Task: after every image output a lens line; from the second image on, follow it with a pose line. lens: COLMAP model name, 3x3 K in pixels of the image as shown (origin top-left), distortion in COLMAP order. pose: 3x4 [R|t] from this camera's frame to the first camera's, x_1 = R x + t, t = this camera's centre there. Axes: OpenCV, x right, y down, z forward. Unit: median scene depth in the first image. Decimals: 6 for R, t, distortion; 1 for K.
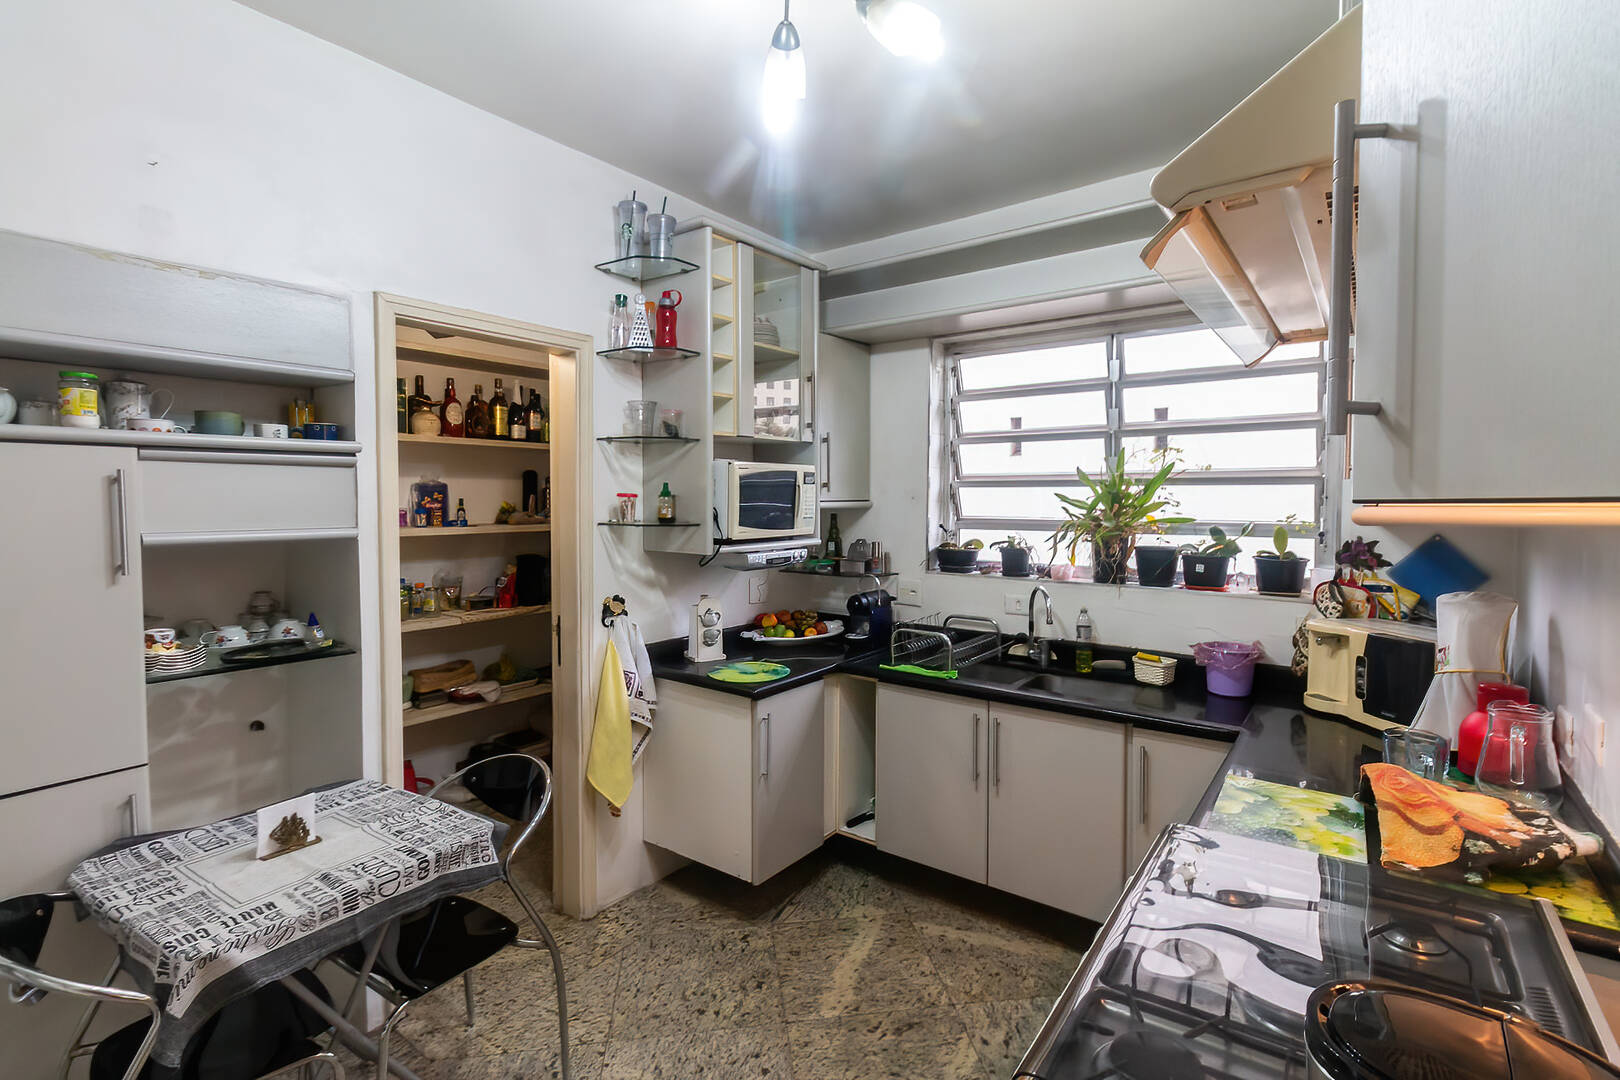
lens RADIAL K [[760.8, 0, 825.6], [0, 760.8, 526.1], [0, 0, 1]] dist [0.008116, -0.001219]
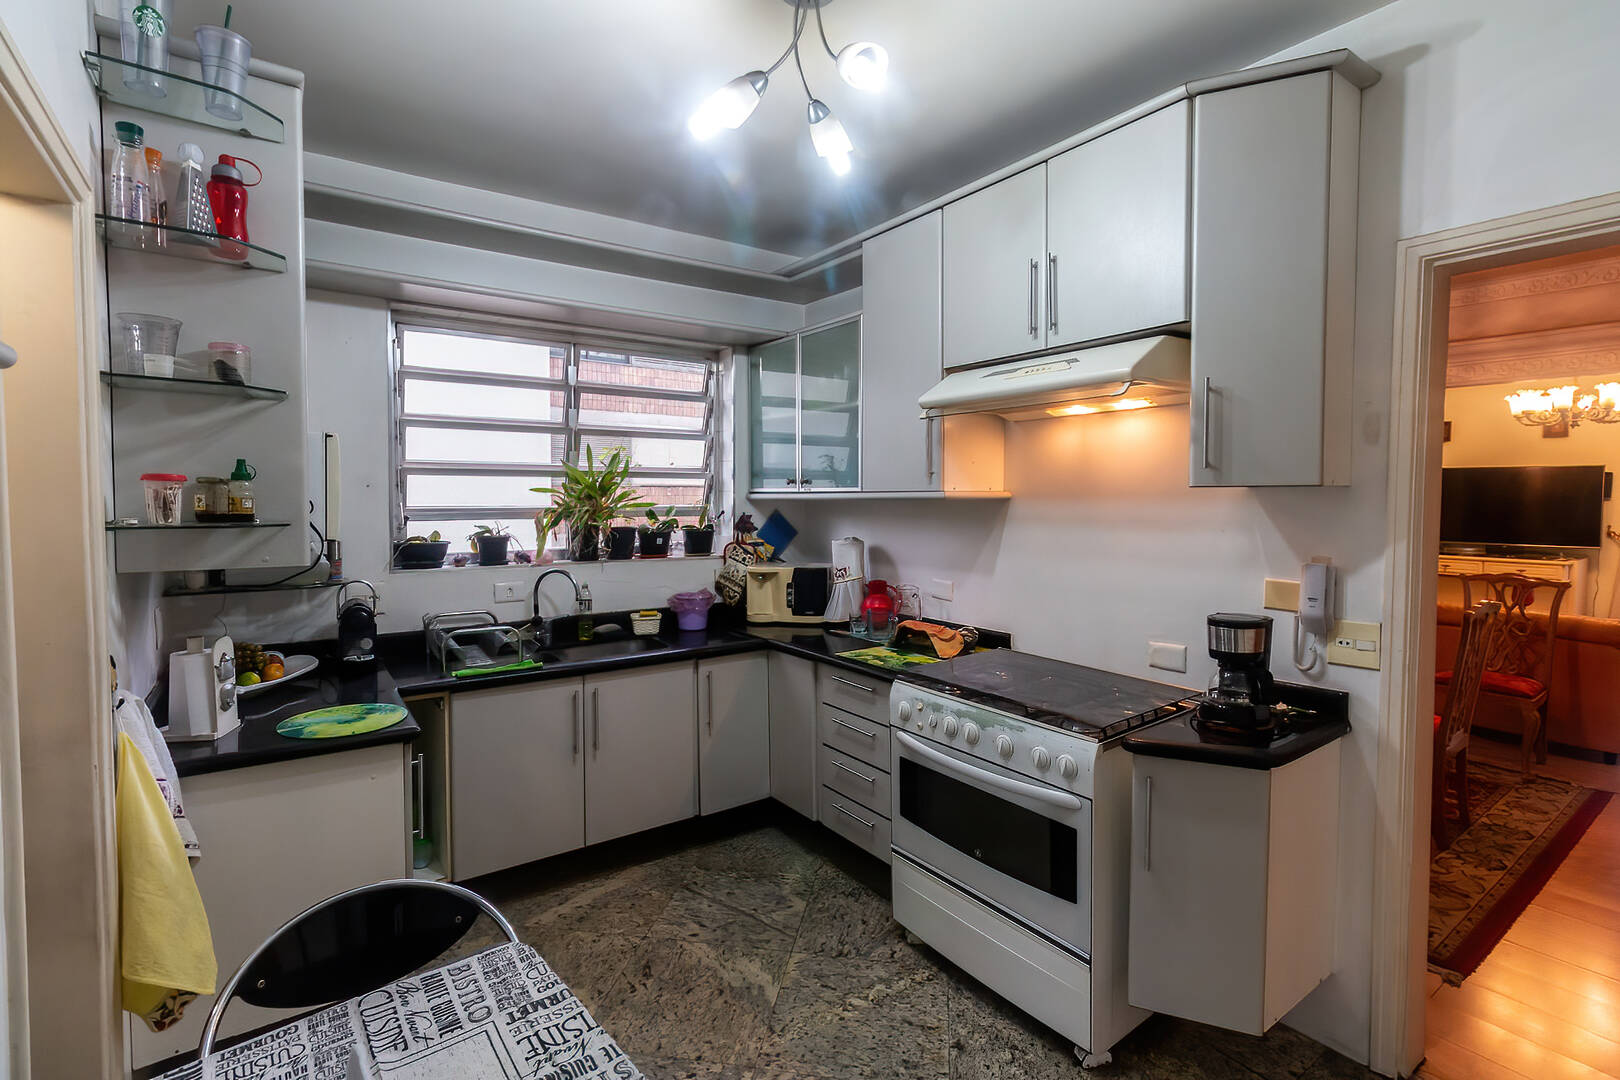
lens RADIAL K [[760.8, 0, 818.3], [0, 760.8, 529.7], [0, 0, 1]] dist [0.008116, -0.001219]
pose [[0.299285, -0.047000, 0.953006, -0.671683], [0.033752, 0.998683, 0.038653, -0.005883], [-0.953567, 0.020598, 0.300477, 0.341656]]
